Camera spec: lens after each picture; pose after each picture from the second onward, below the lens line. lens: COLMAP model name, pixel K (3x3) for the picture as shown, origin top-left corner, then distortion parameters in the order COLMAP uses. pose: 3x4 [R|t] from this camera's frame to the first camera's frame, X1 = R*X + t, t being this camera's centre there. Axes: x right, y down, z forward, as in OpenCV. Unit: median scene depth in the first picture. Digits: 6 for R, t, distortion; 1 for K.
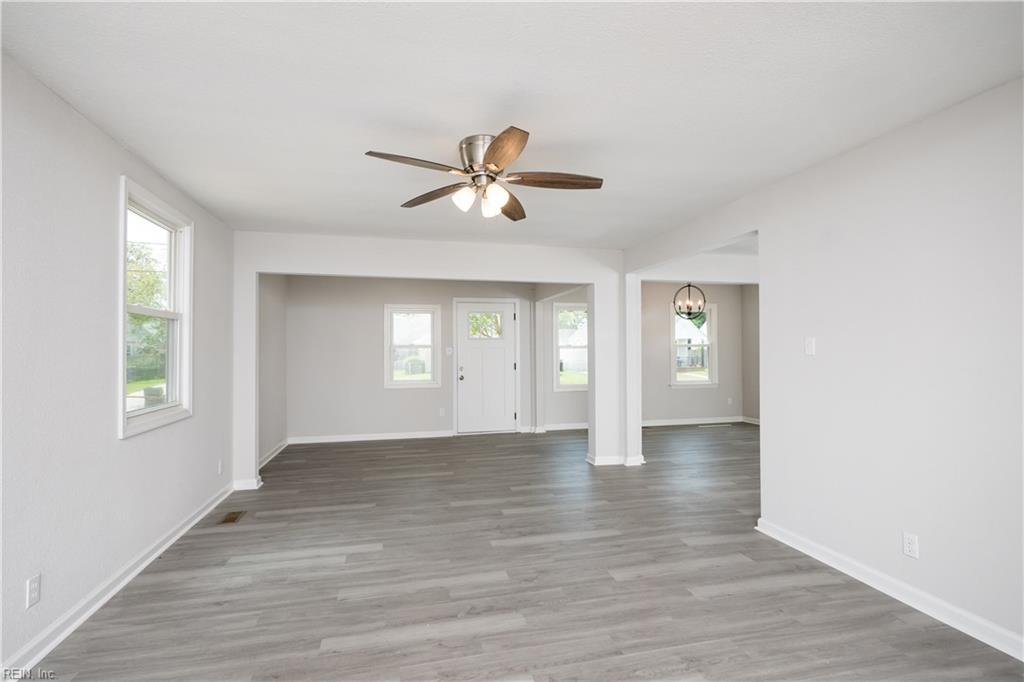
lens RADIAL K [[479.5, 0, 512.0], [0, 479.5, 341.0], [0, 0, 1]] dist [-0.000108, 0.000022]
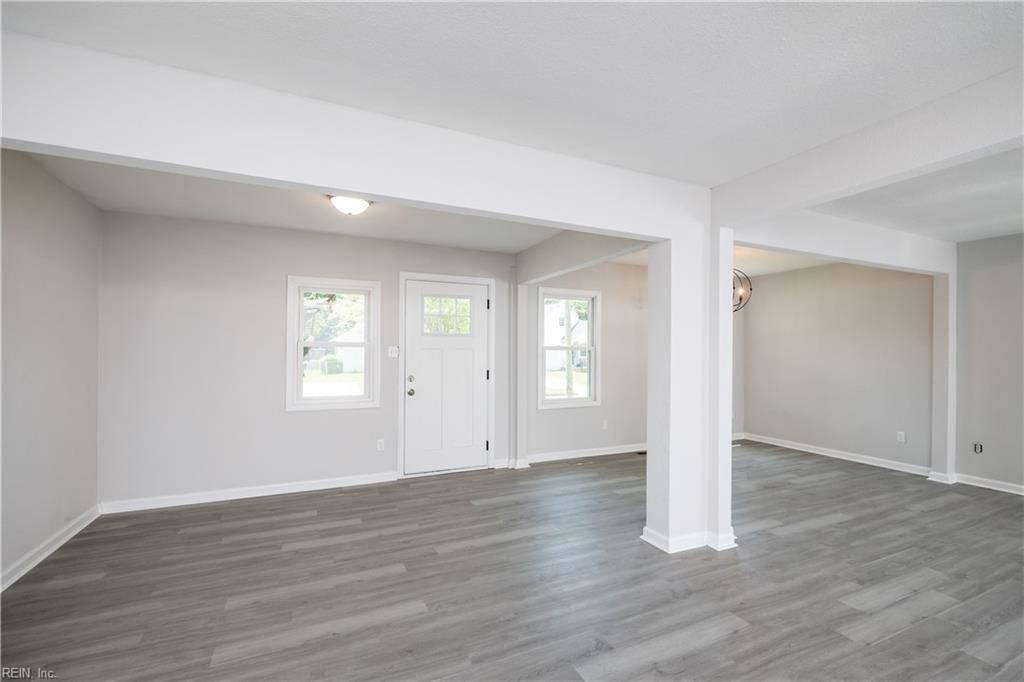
lens RADIAL K [[445.5, 0, 514.6], [0, 445.5, 346.6], [0, 0, 1]] dist [0.000370, 0.000132]
pose [[0.981796, 0.014100, 0.189413, -0.088599], [-0.015950, 0.999839, 0.008245, 0.005921], [-0.189266, -0.011116, 0.981863, 0.388805]]
